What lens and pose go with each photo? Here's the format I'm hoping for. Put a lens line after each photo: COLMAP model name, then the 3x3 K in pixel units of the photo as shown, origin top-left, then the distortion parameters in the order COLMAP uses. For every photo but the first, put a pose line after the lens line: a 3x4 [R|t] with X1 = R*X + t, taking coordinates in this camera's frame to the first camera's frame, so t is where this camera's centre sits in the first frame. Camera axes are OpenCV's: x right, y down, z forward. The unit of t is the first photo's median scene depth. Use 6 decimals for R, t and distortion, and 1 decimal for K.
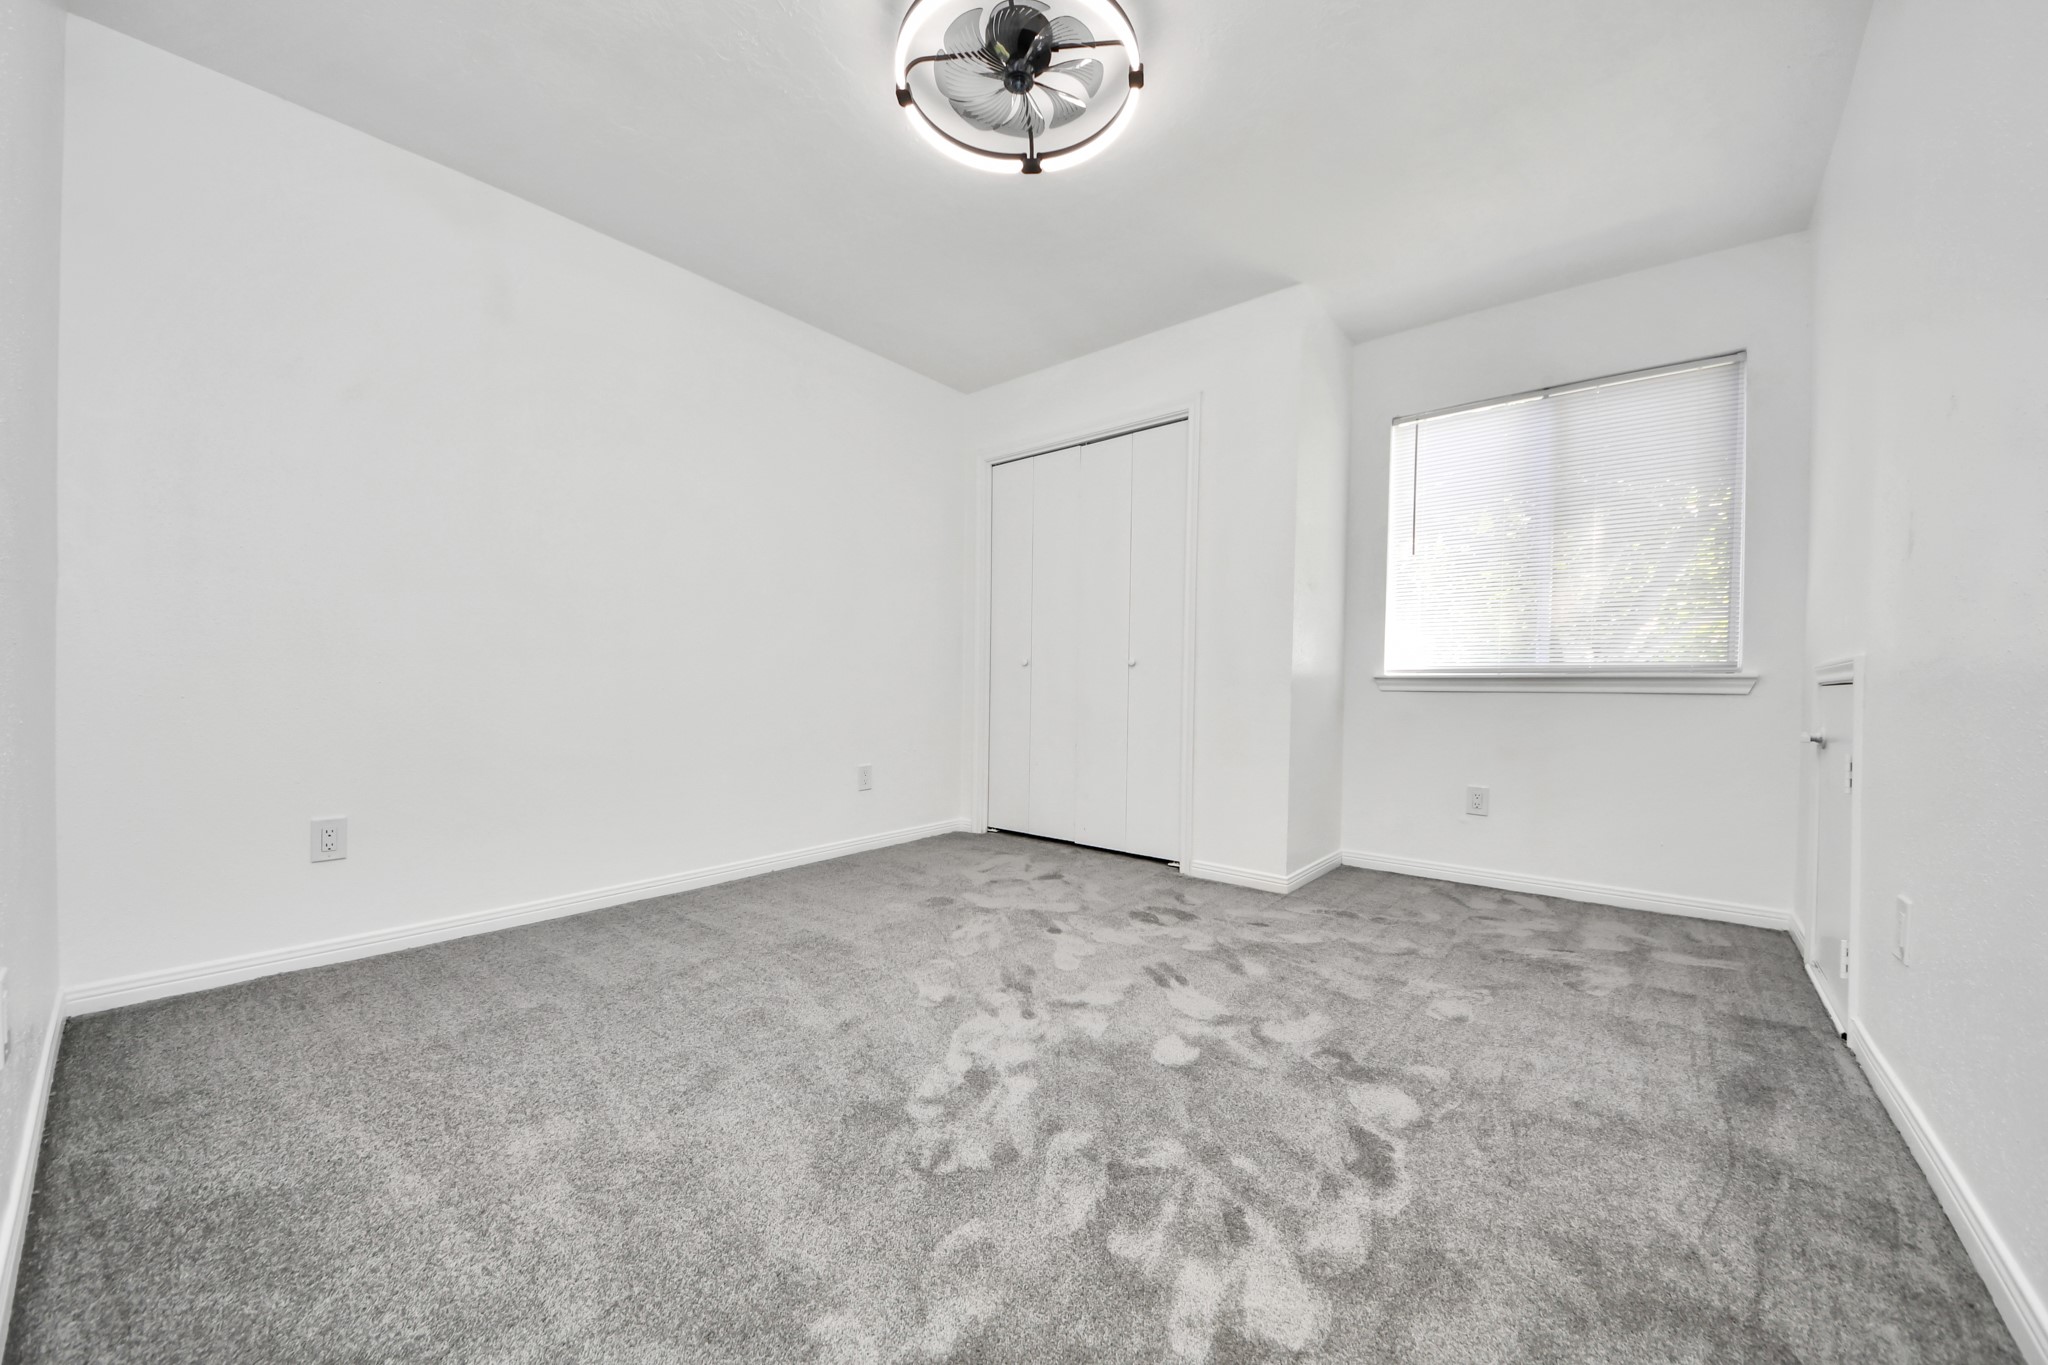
lens RADIAL K [[741.8, 0, 1014.1], [0, 741.8, 686.5], [0, 0, 1]] dist [0.000085, -0.010754]
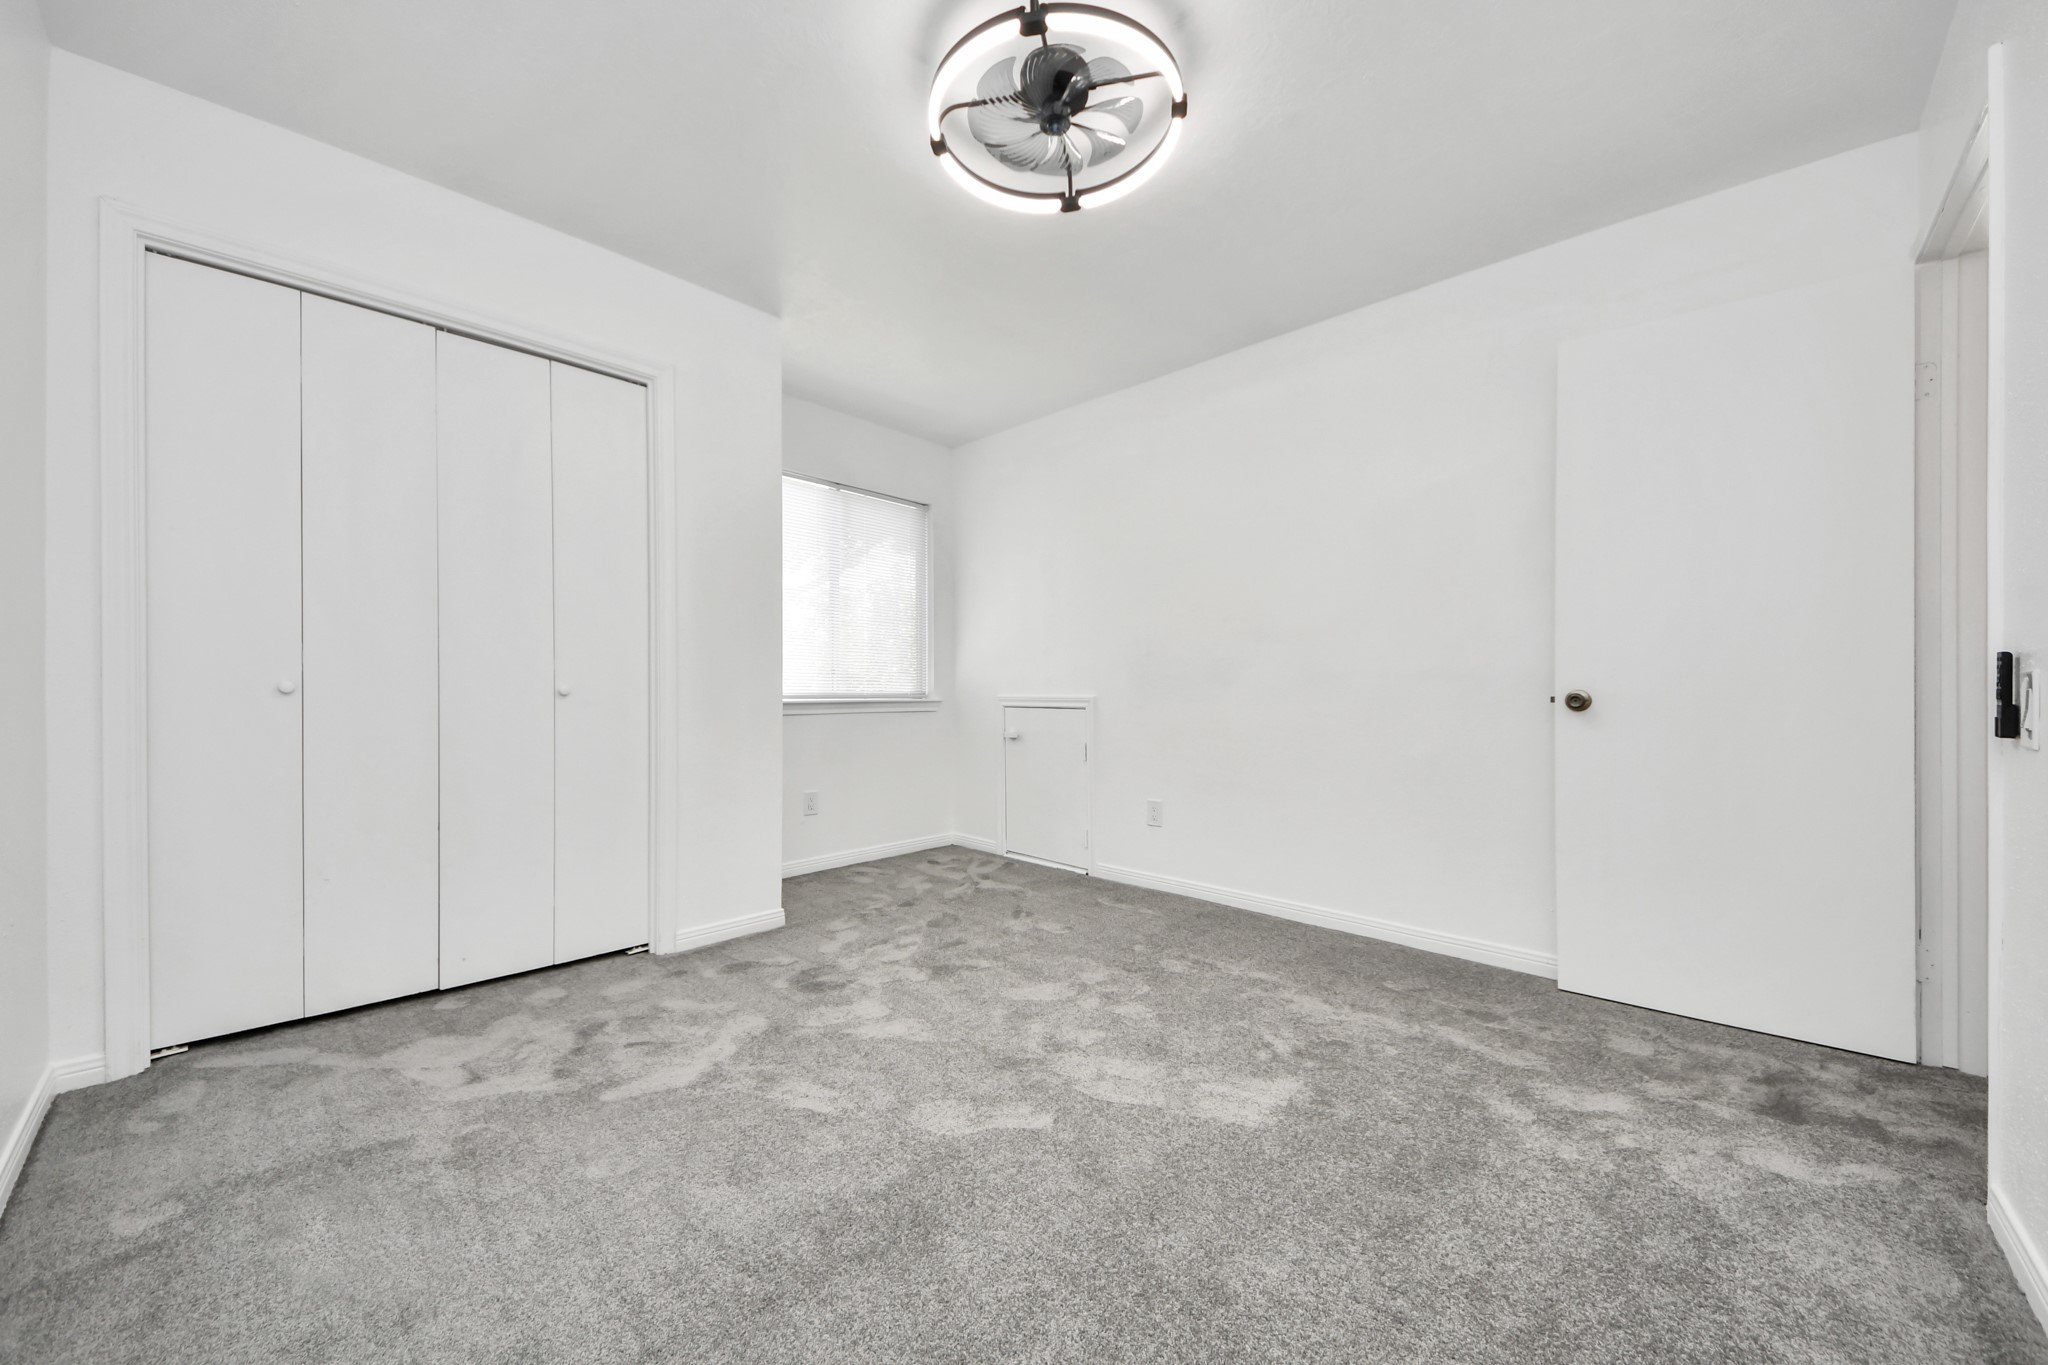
lens RADIAL K [[741.8, 0, 1014.1], [0, 741.8, 686.5], [0, 0, 1]] dist [0.000085, -0.010754]
pose [[0.060930, 0.000072, 0.998142, -0.661383], [0.005495, 0.999985, -0.000407, -0.042558], [-0.998127, 0.005509, 0.060928, 0.683596]]
